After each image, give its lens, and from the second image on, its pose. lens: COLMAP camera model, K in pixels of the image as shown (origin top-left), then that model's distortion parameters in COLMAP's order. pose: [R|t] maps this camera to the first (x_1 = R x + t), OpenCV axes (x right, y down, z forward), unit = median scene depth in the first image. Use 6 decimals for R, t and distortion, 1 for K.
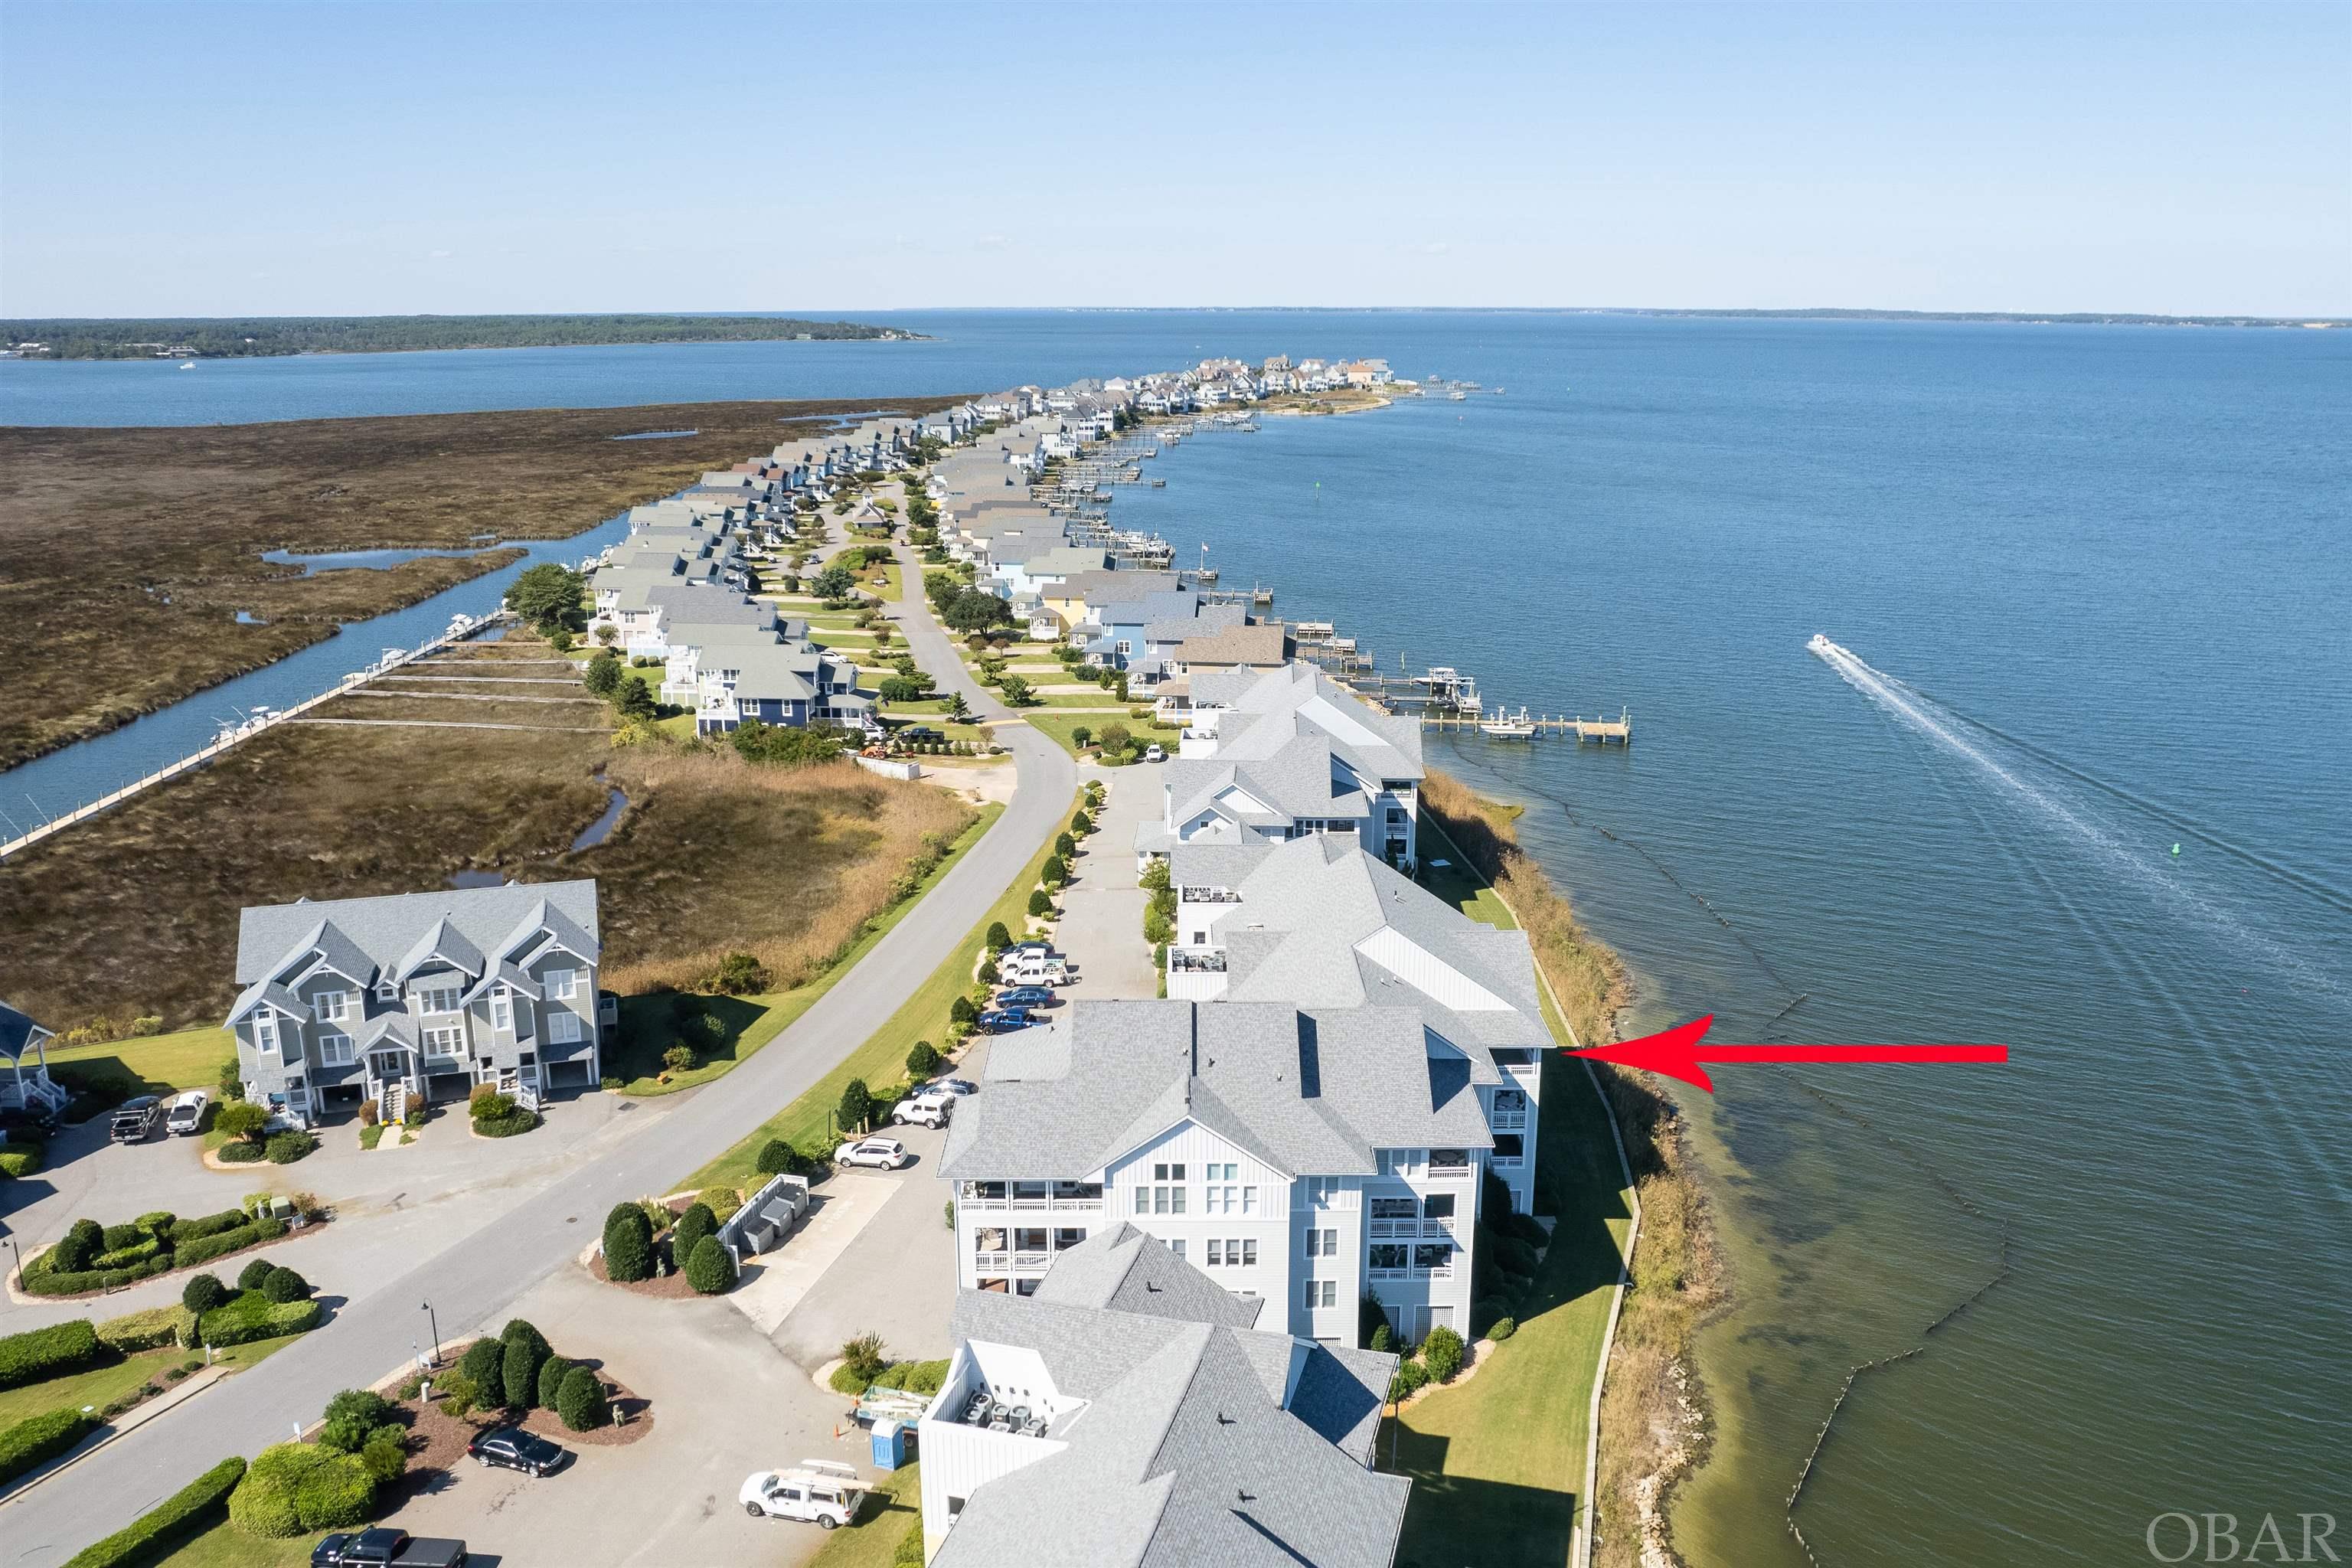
lens RADIAL K [[1801.8, 0, 1182.2], [0, 1801.8, 791.4], [0, 0, 1]] dist [-0.065442, 0.043575]
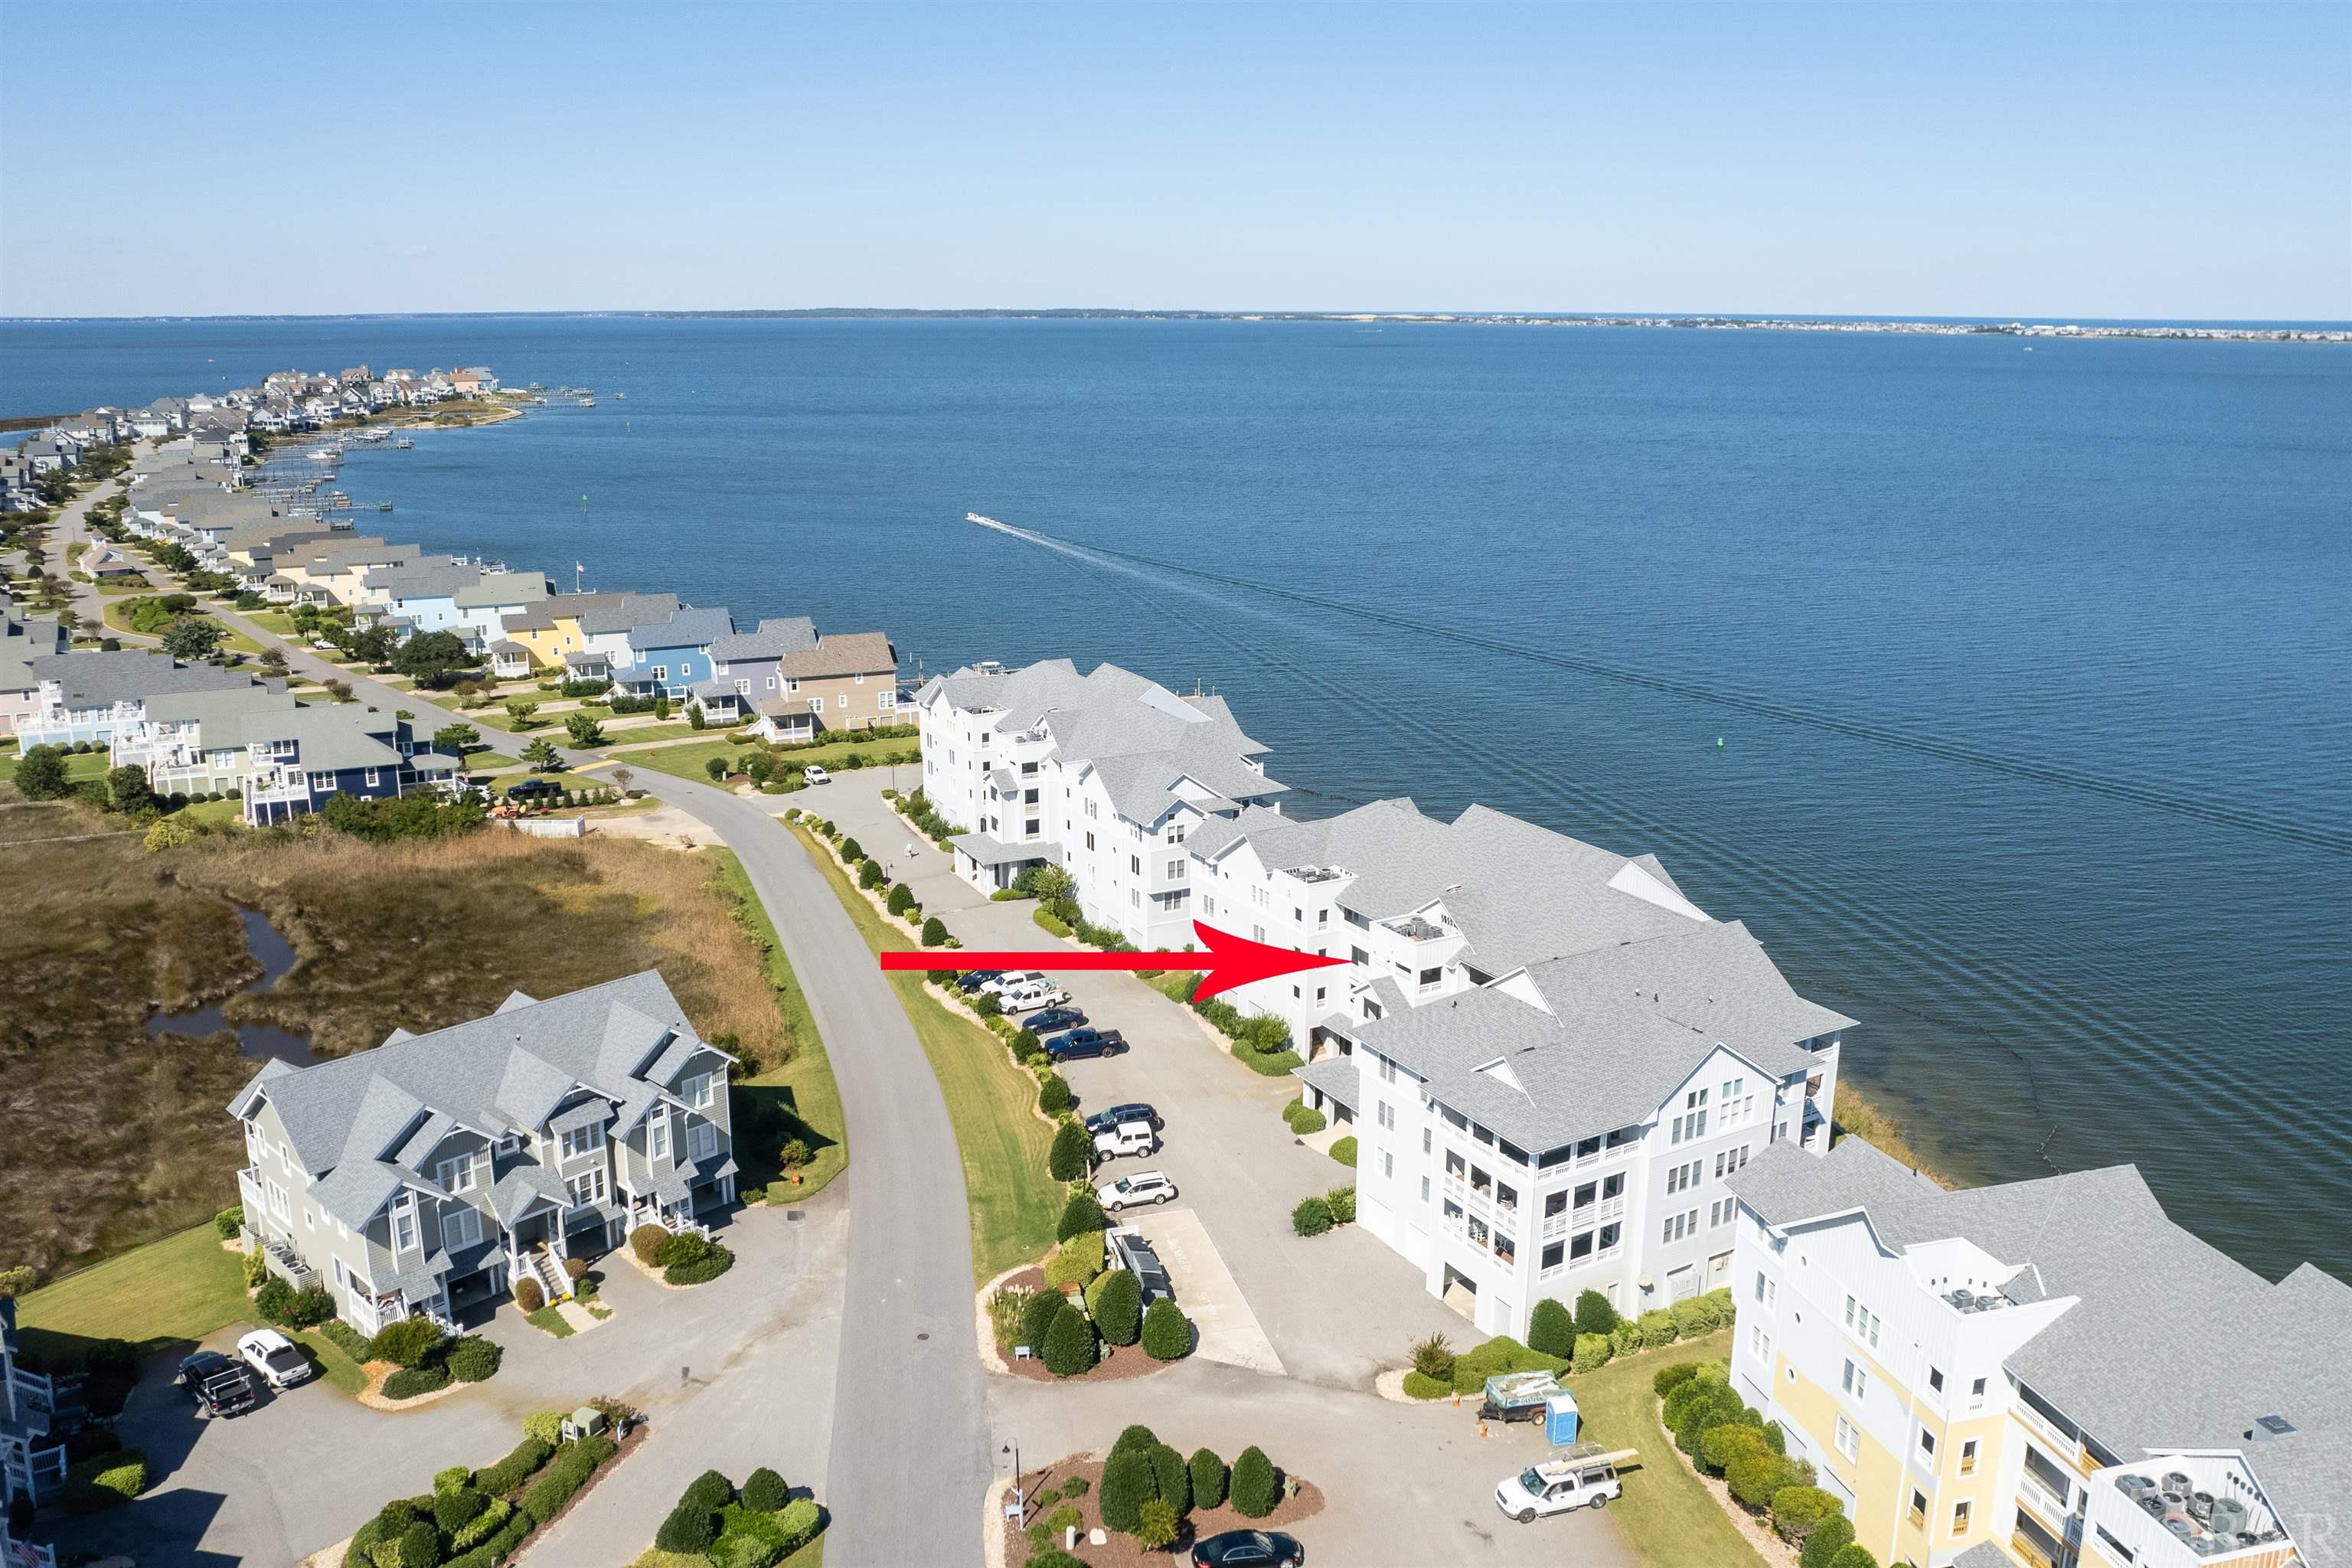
lens RADIAL K [[1801.8, 0, 1182.2], [0, 1801.8, 791.4], [0, 0, 1]] dist [-0.065442, 0.043575]
pose [[0.868867, -0.127832, 0.478257, -0.459974], [0.128417, 0.991215, 0.031639, -0.026900], [-0.478100, 0.033927, 0.877650, 0.118906]]
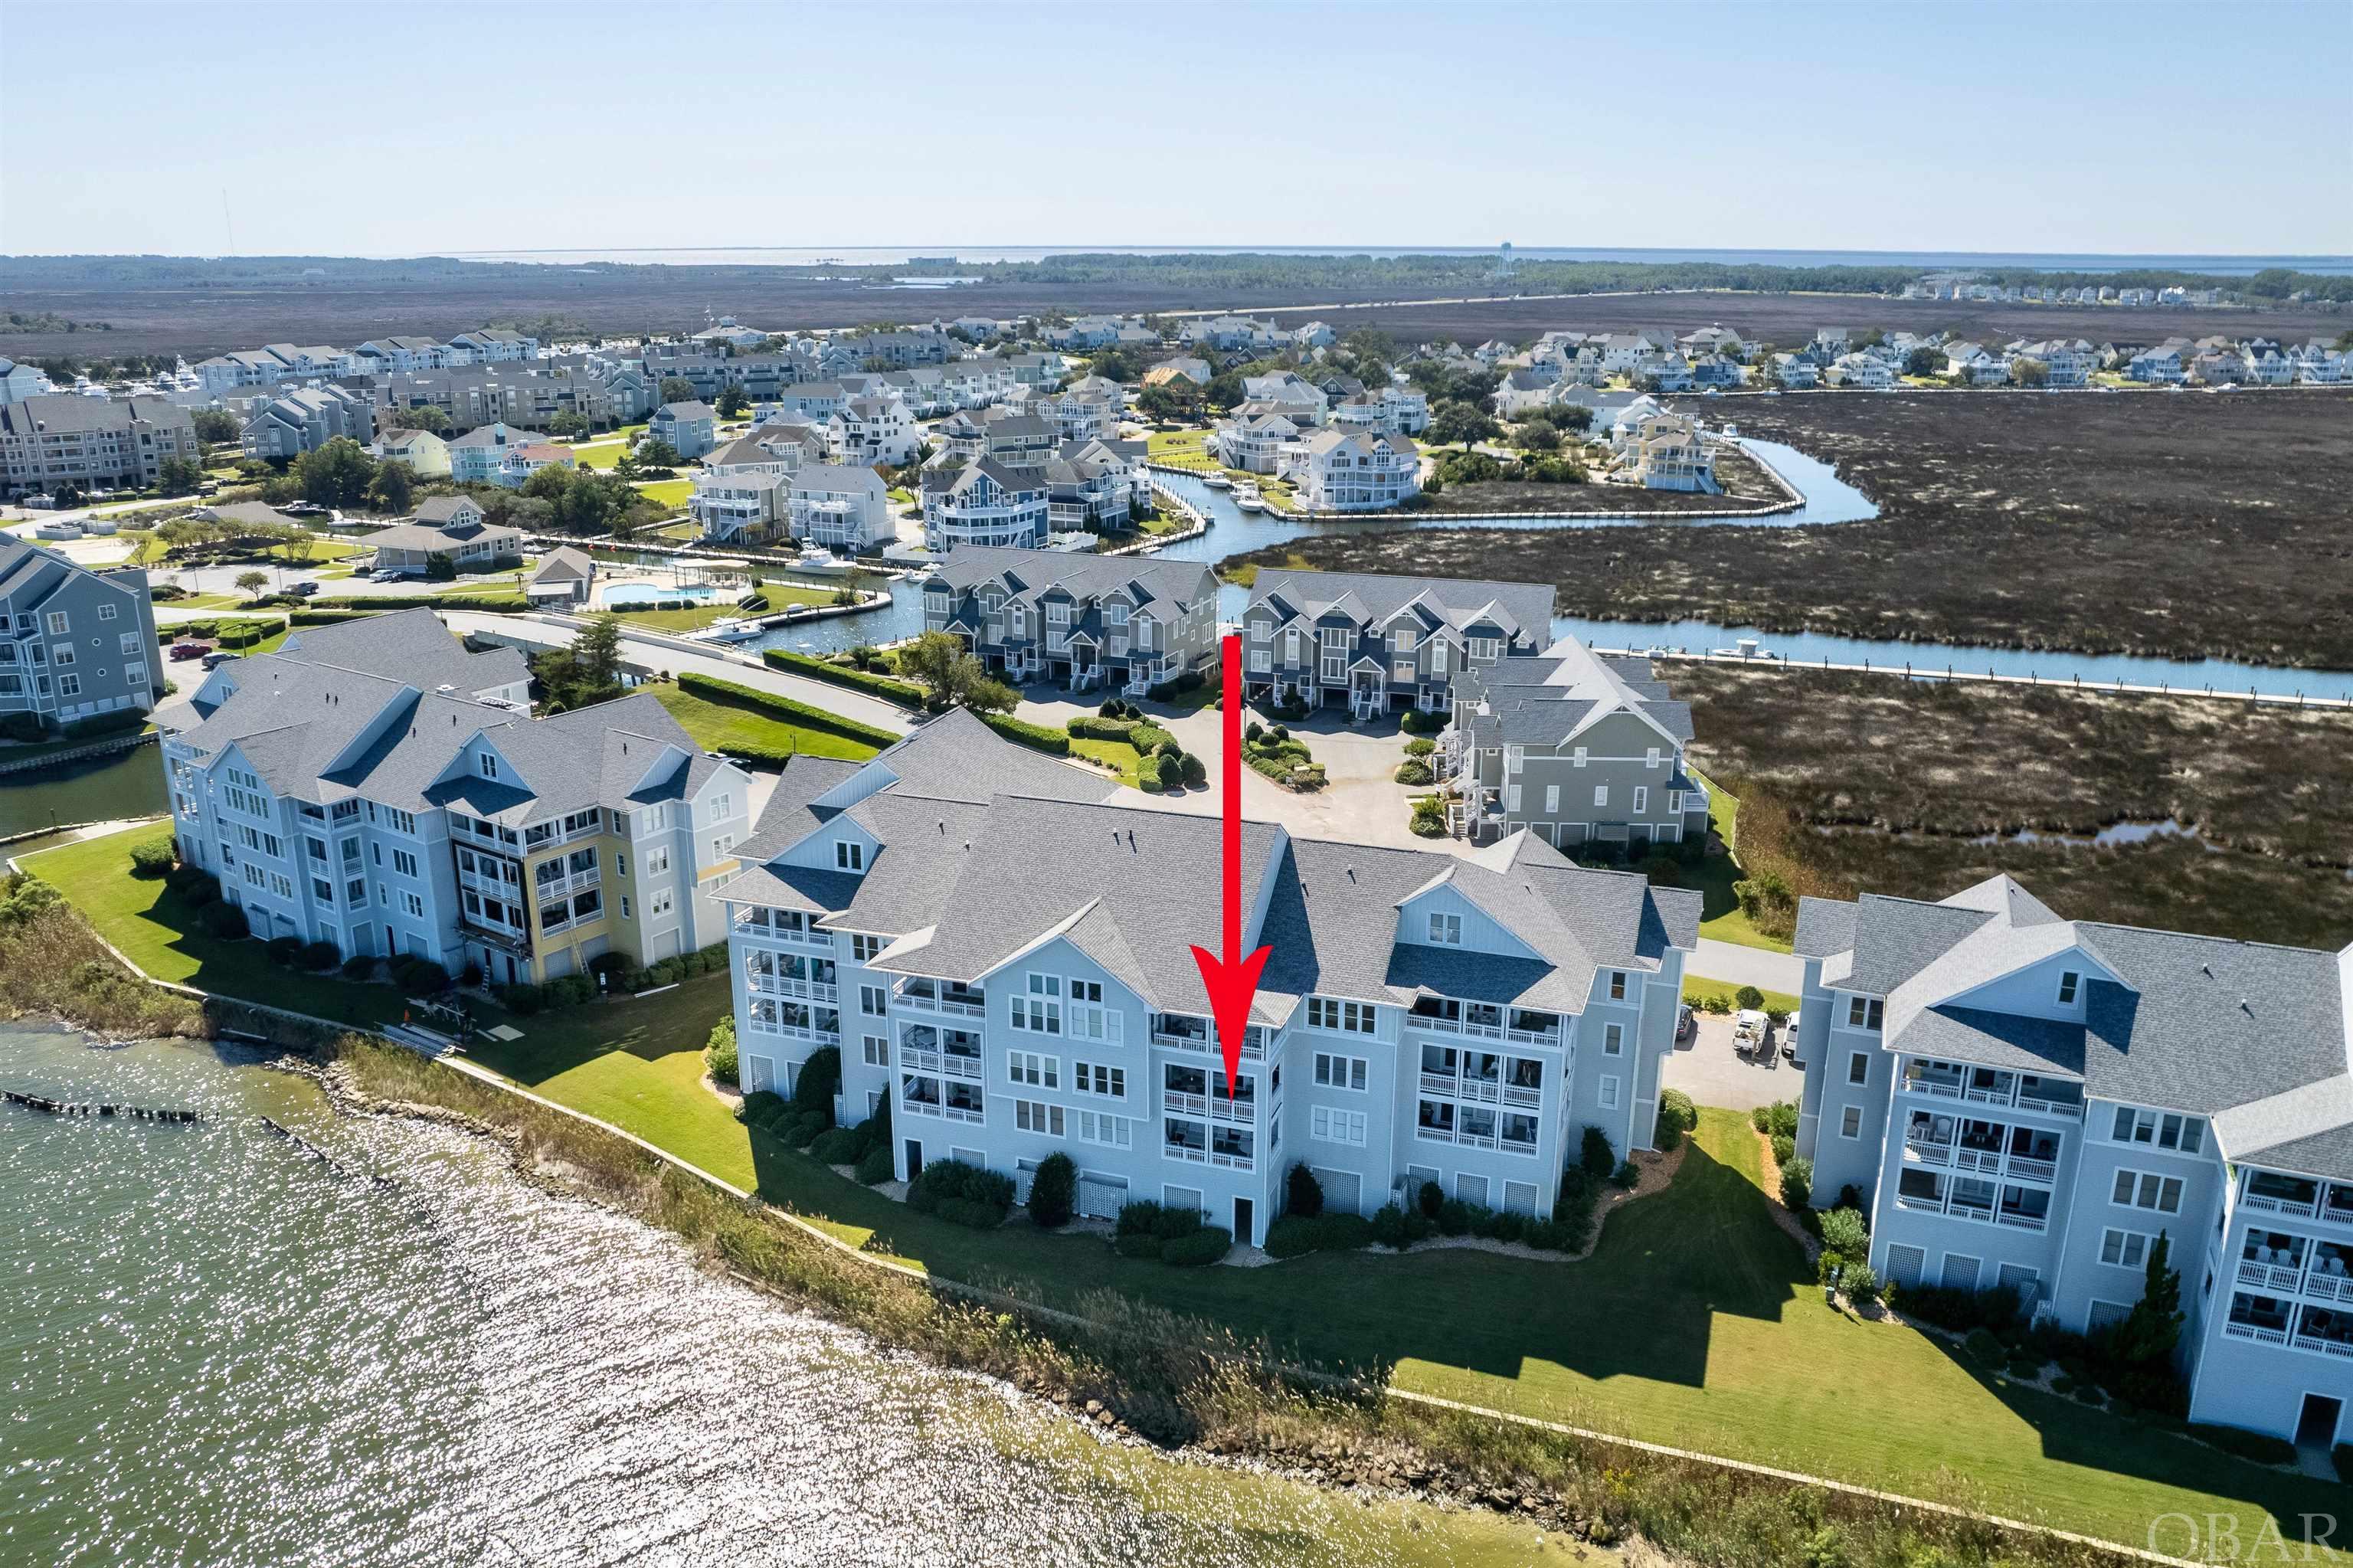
lens RADIAL K [[1802.7, 0, 1182.7], [0, 1802.7, 791.4], [0, 0, 1]] dist [-0.065442, 0.043575]
pose [[-0.321046, 0.281732, -0.904188, 0.647277], [-0.249767, 0.895741, 0.367783, -0.204155], [0.913535, 0.343911, -0.217207, 0.917581]]
